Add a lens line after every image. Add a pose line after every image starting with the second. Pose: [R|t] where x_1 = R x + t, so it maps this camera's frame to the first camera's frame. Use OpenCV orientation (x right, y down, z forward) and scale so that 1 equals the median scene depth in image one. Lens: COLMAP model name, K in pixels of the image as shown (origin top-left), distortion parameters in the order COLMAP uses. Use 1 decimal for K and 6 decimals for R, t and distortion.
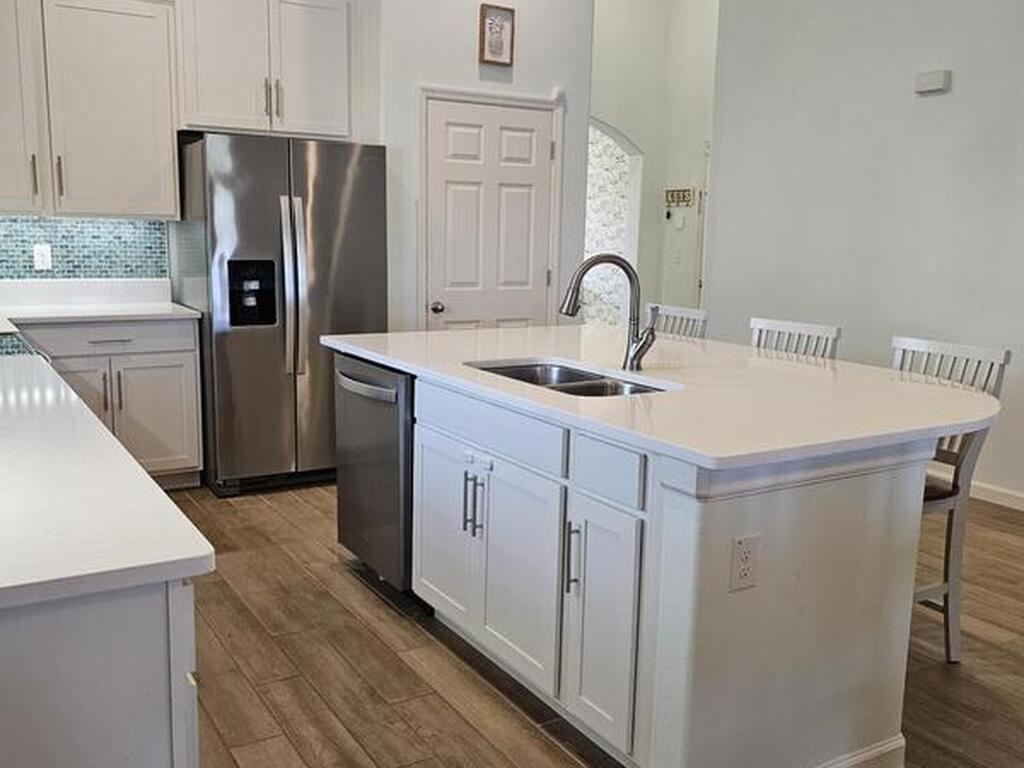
lens RADIAL K [[925.1, 0, 503.4], [0, 925.1, 380.1], [0, 0, 1]] dist [0.091175, -0.126489]
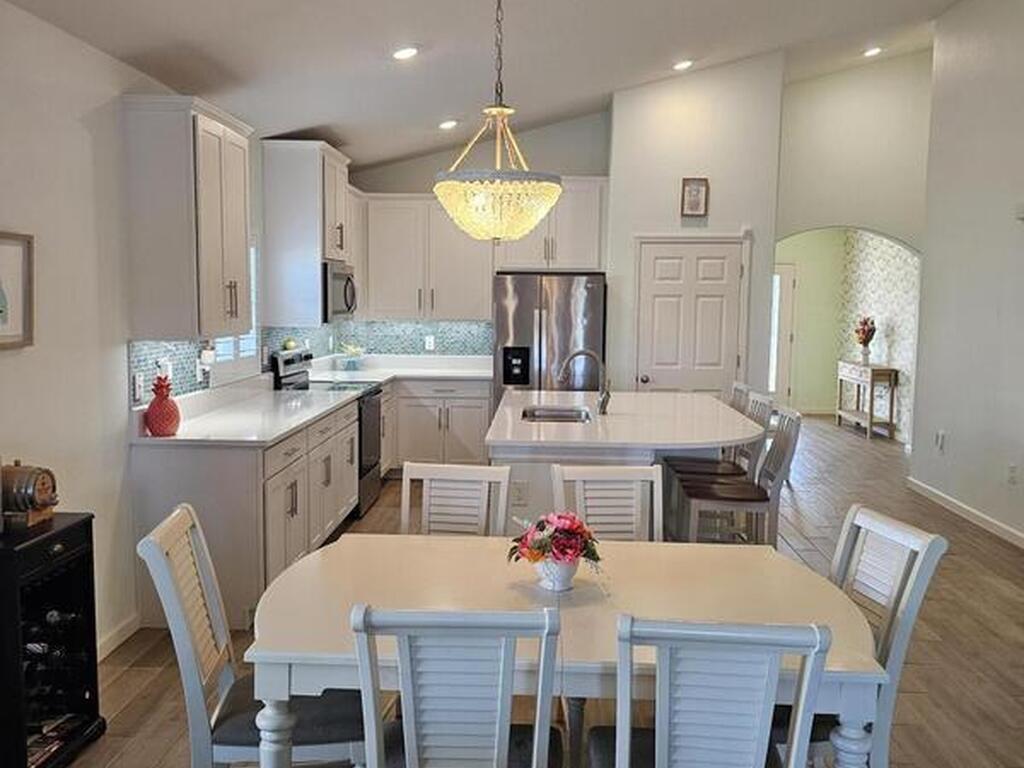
lens RADIAL K [[925.1, 0, 511.8], [0, 925.1, 385.3], [0, 0, 1]] dist [0.091175, -0.126489]
pose [[0.831199, 0.042135, -0.554376, 0.581917], [-0.083476, 0.995279, -0.049514, 0.022126], [0.549673, 0.087433, 0.830792, -0.350262]]
